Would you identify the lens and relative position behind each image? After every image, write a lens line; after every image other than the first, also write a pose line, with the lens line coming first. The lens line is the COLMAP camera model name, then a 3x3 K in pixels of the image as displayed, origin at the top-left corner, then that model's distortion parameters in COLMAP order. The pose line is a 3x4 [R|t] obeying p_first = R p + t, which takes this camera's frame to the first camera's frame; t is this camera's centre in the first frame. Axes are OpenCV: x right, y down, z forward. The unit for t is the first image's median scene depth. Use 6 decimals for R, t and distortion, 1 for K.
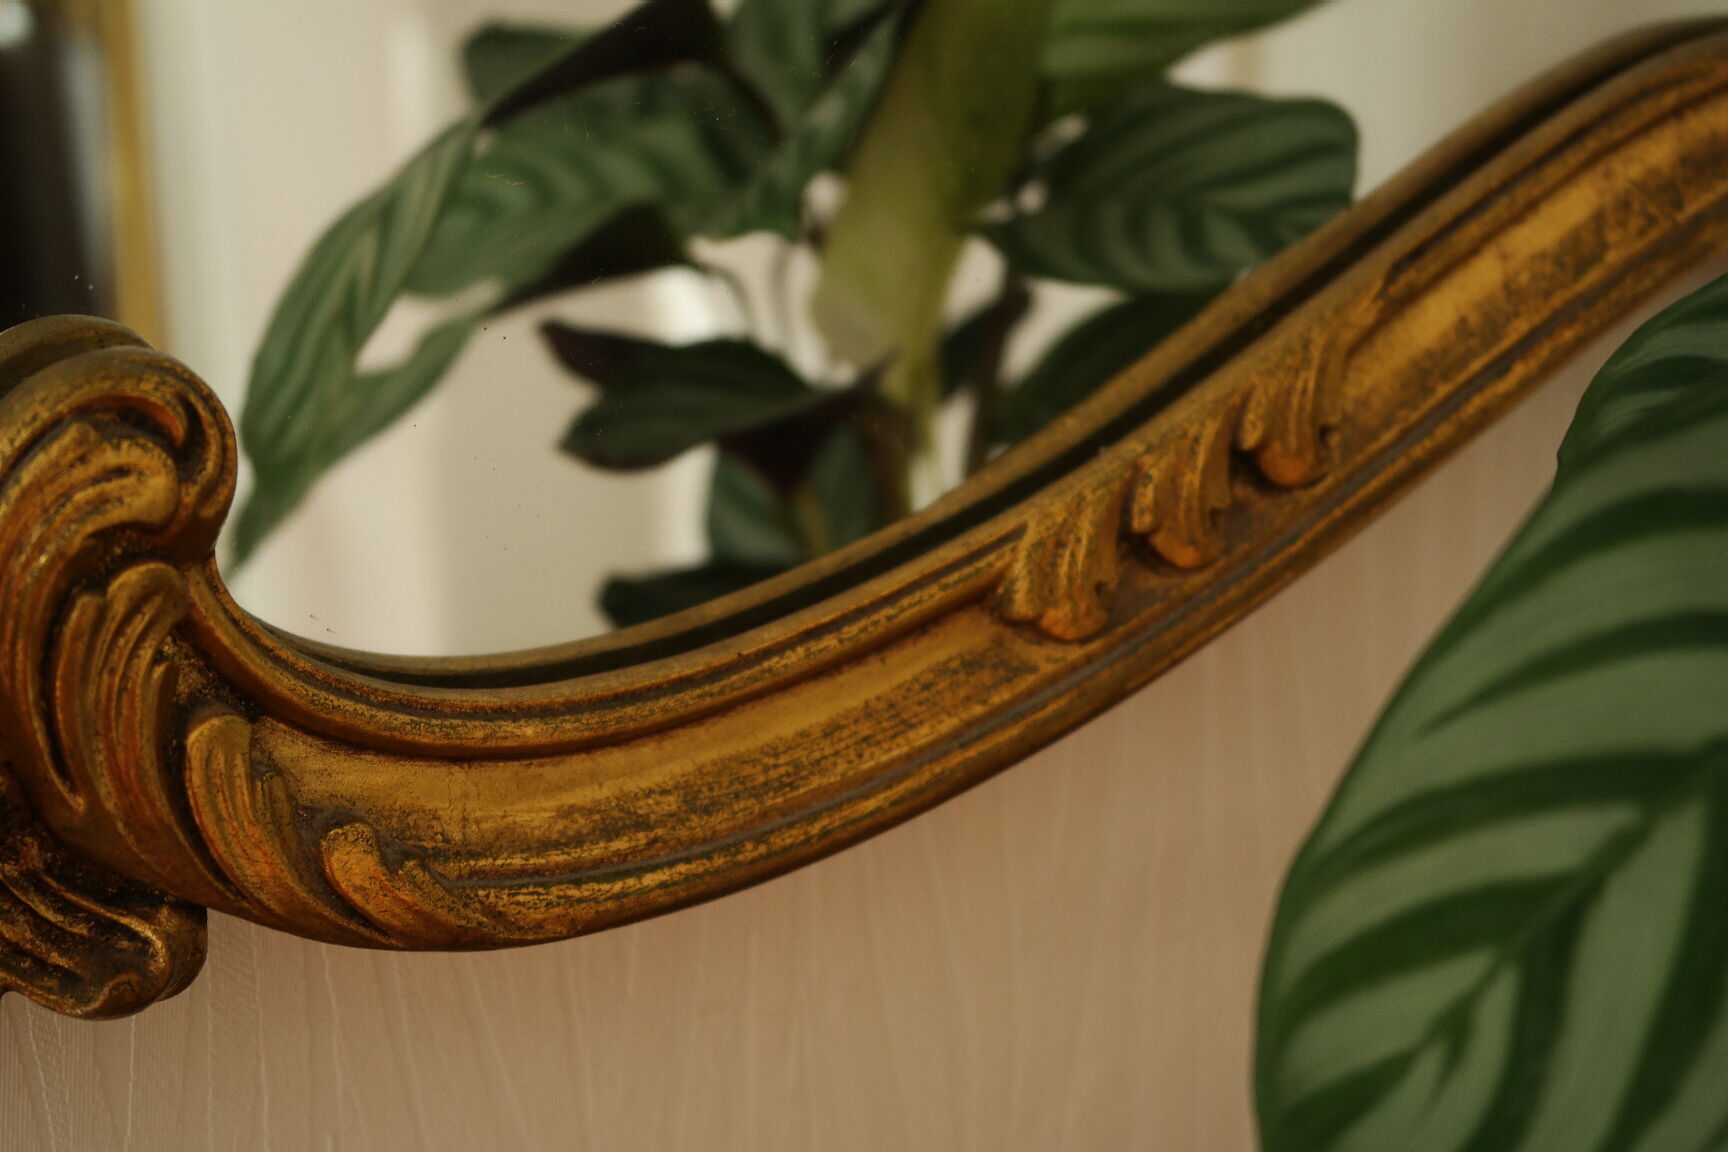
lens RADIAL K [[2627.5, 0, 846.4], [0, 2627.5, 566.1], [0, 0, 1]] dist [-0.023047, 0.000000]
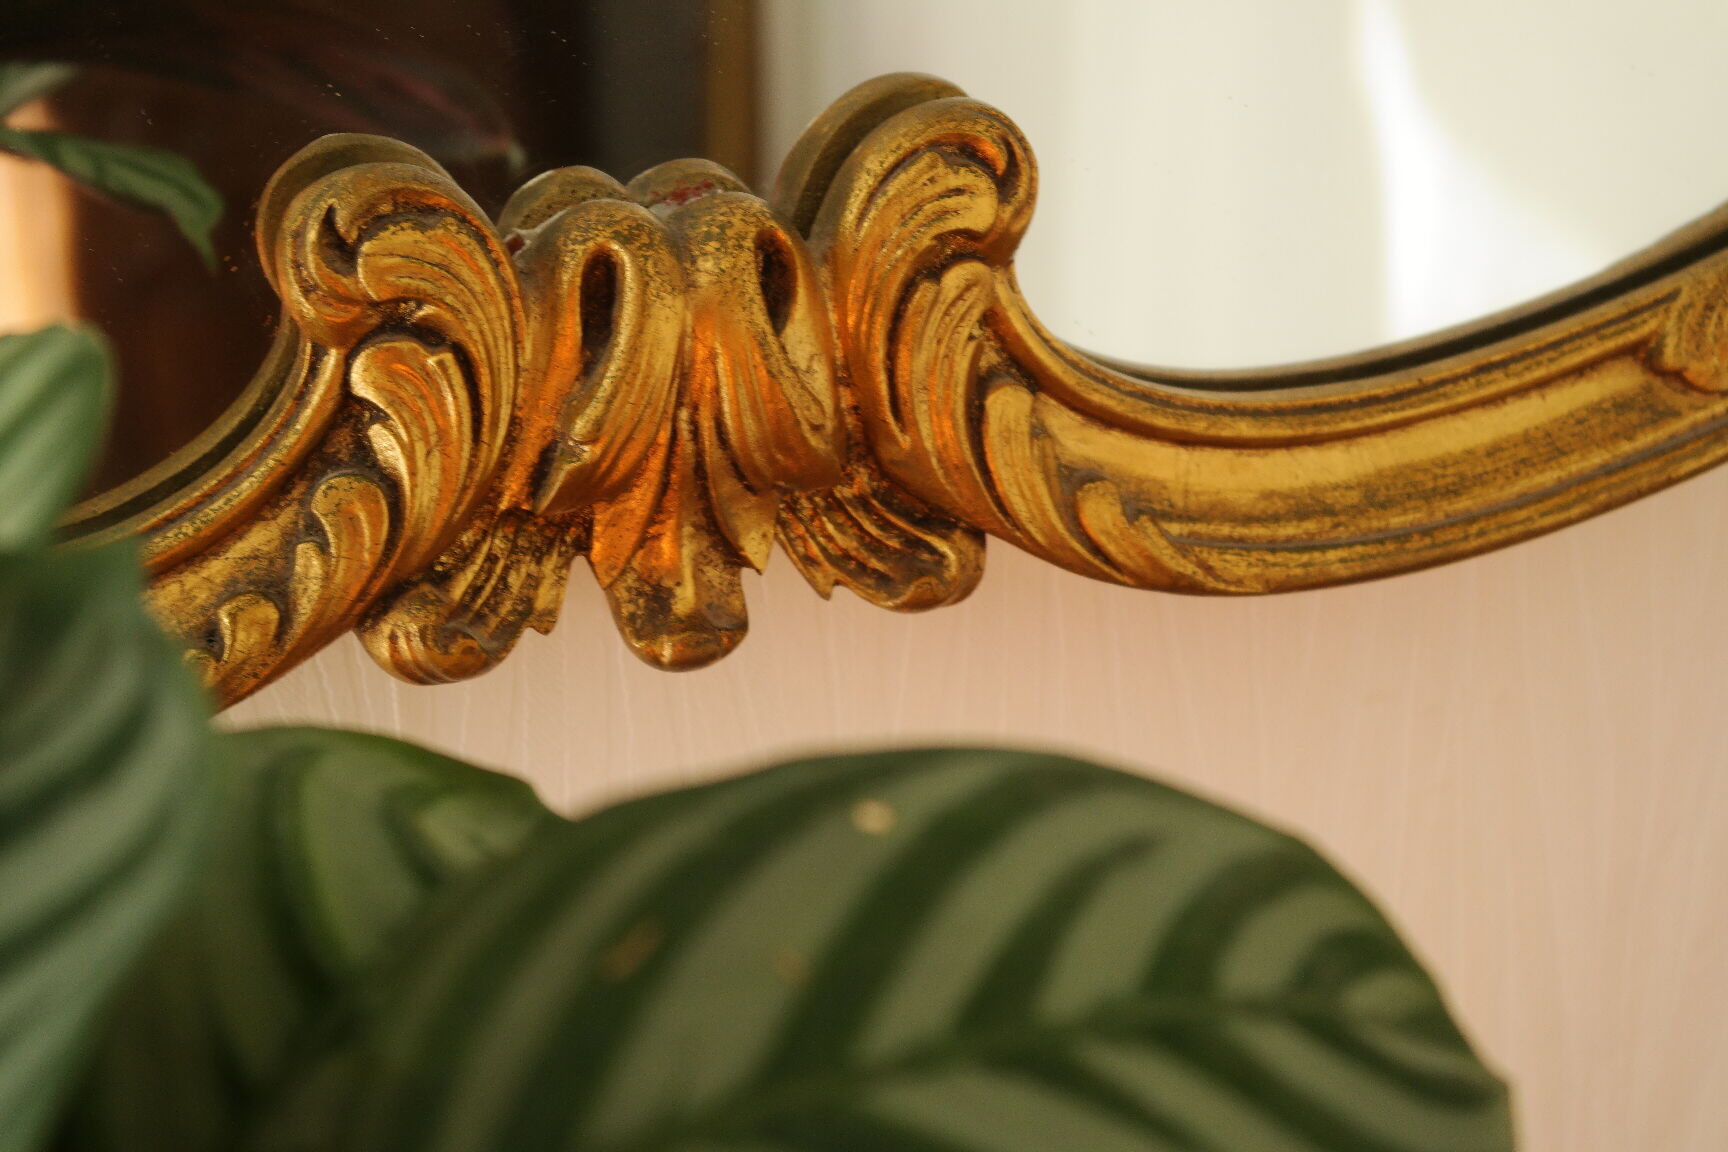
lens RADIAL K [[3814.3, 0, 867.6], [0, 3814.3, 573.9], [0, 0, 1]] dist [0.102198, 0.000000]
pose [[0.978701, 0.070601, -0.192767, 0.054532], [-0.065278, 0.997293, 0.033833, 0.078265], [0.194634, -0.020529, 0.980661, -0.752421]]
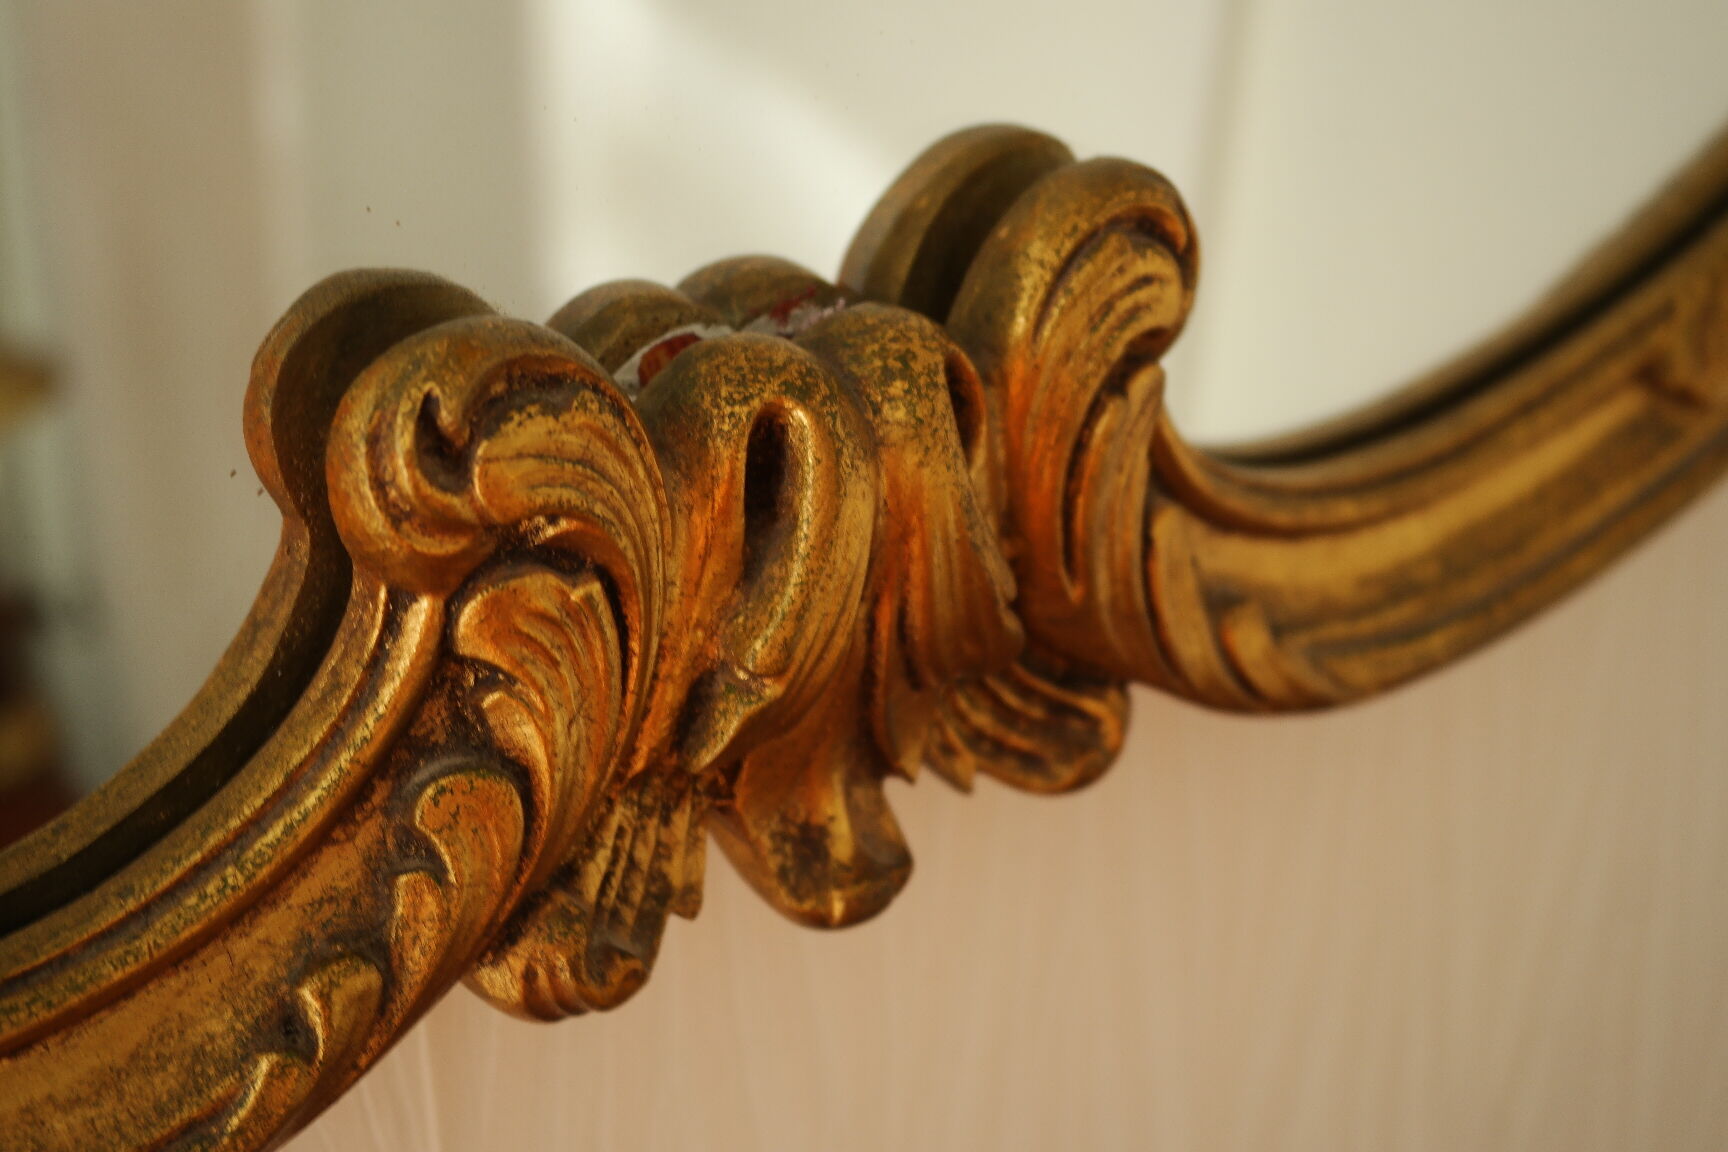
lens RADIAL K [[2627.5, 0, 864.5], [0, 2627.5, 571.6], [0, 0, 1]] dist [-0.023047, 0.000000]
pose [[0.985919, -0.031098, 0.164305, -0.460185], [0.011791, 0.993039, 0.117198, -0.036312], [-0.166806, -0.113610, 0.979423, -0.014030]]
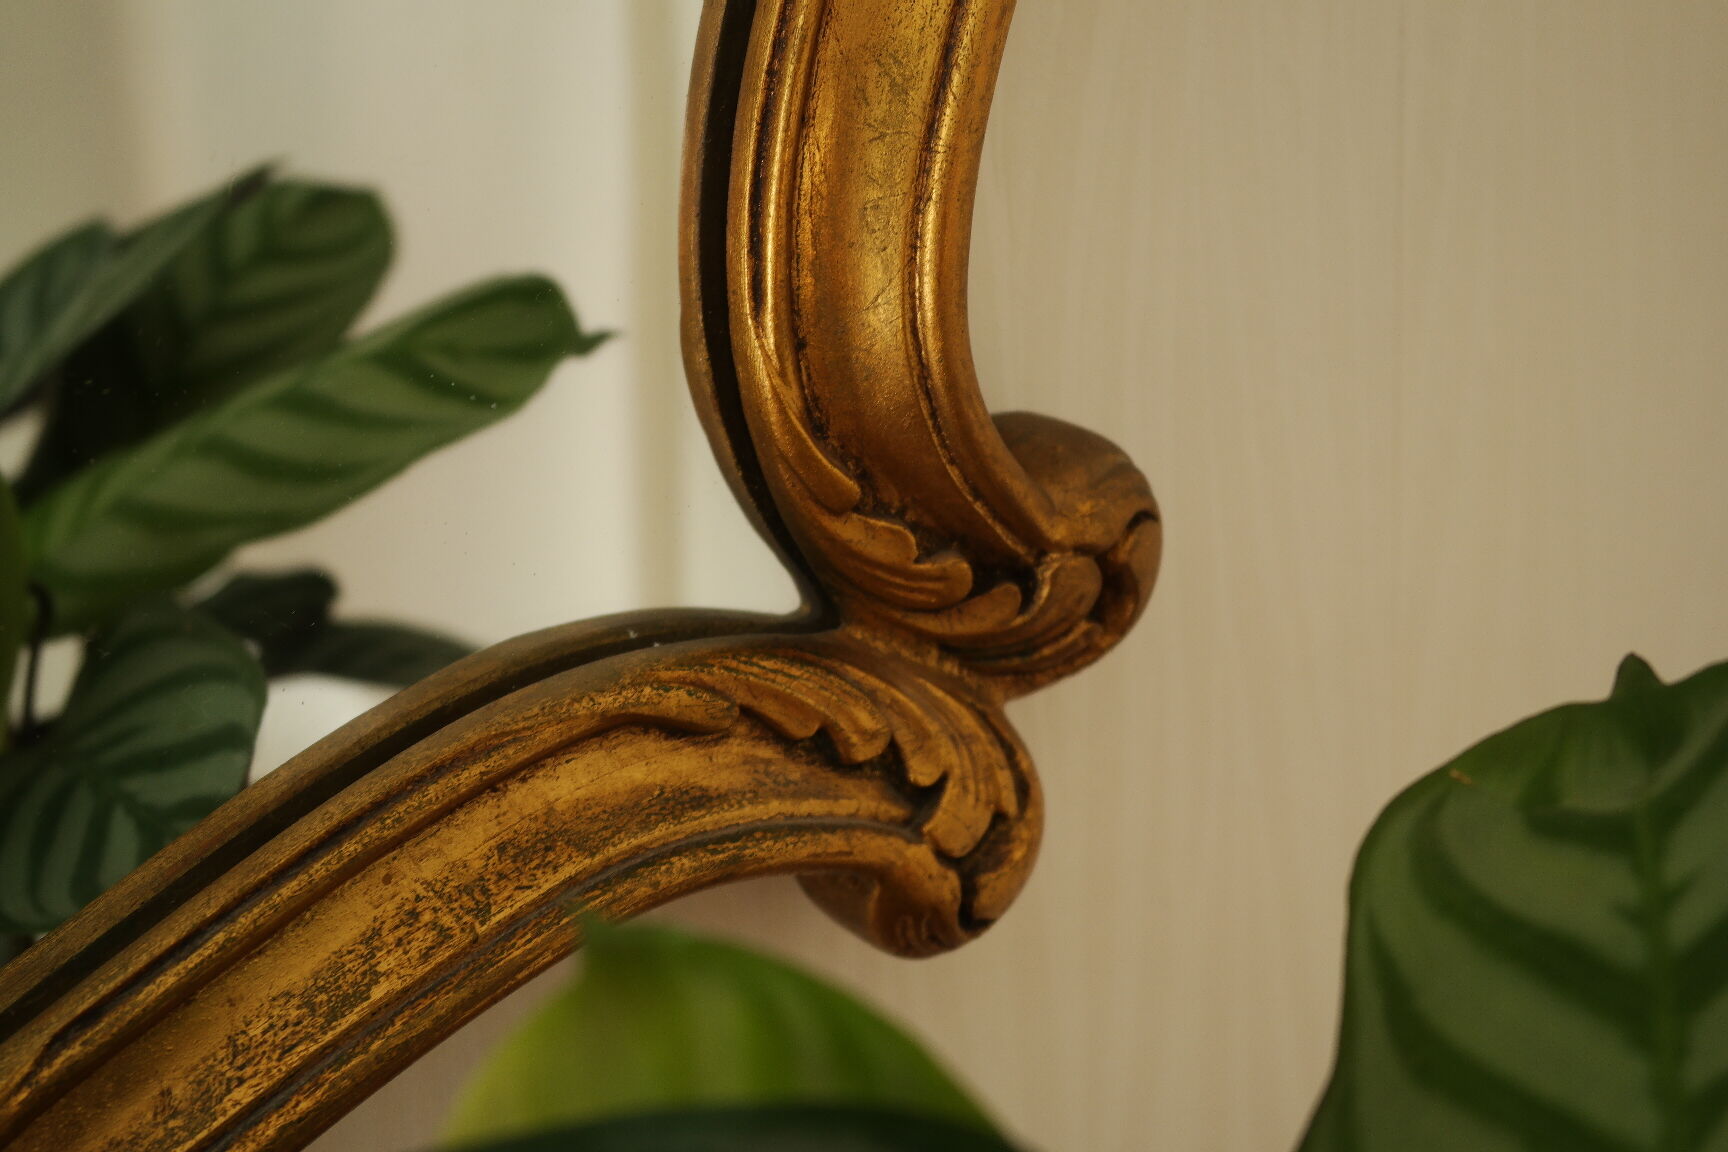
lens RADIAL K [[2627.5, 0, 869.6], [0, 2627.5, 569.9], [0, 0, 1]] dist [-0.023047, 0.000000]
pose [[0.999046, -0.022962, 0.037134, 0.468476], [0.023925, 0.999383, -0.025709, -0.250577], [-0.036521, 0.026572, 0.998980, 0.233167]]
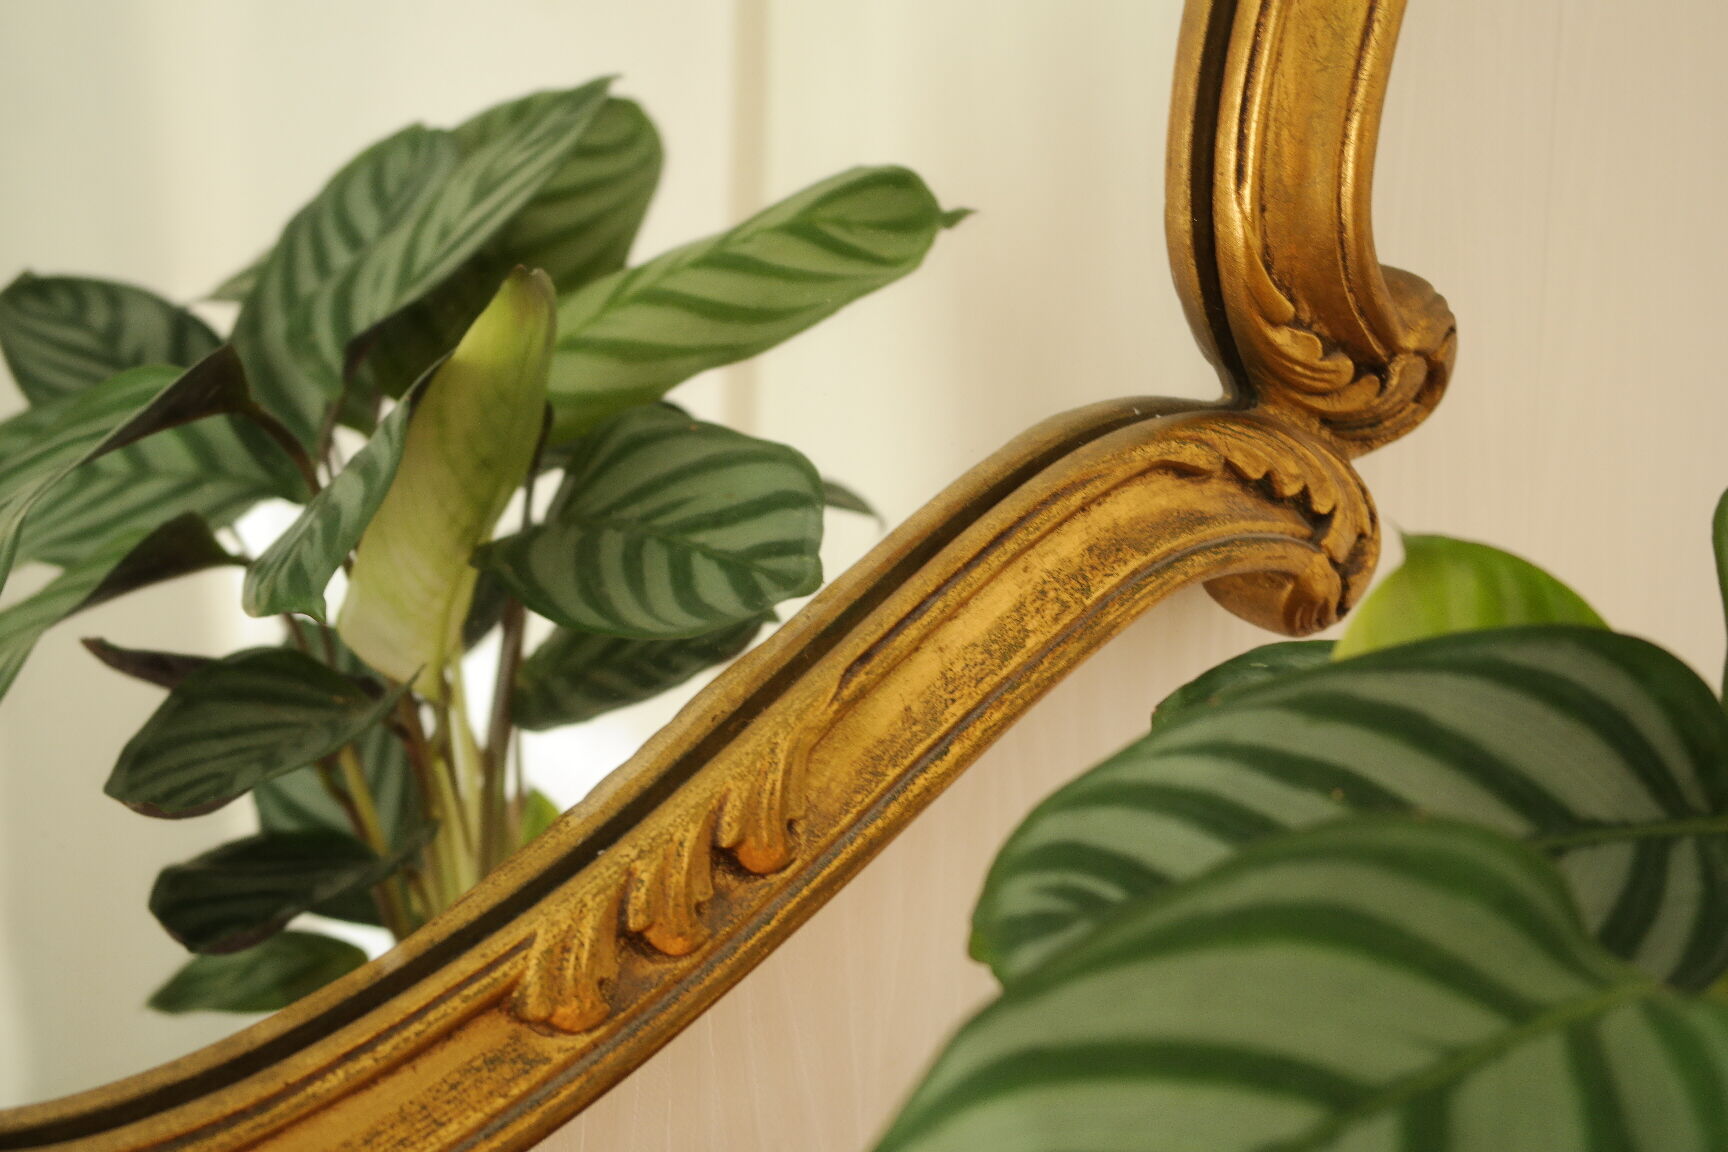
lens RADIAL K [[2627.5, 0, 865.7], [0, 2627.5, 577.4], [0, 0, 1]] dist [-0.023047, 0.000000]
pose [[0.983635, -0.042862, 0.175000, 0.016841], [0.041149, 0.999063, 0.013402, -0.188269], [-0.175410, -0.005982, 0.984477, -0.162315]]
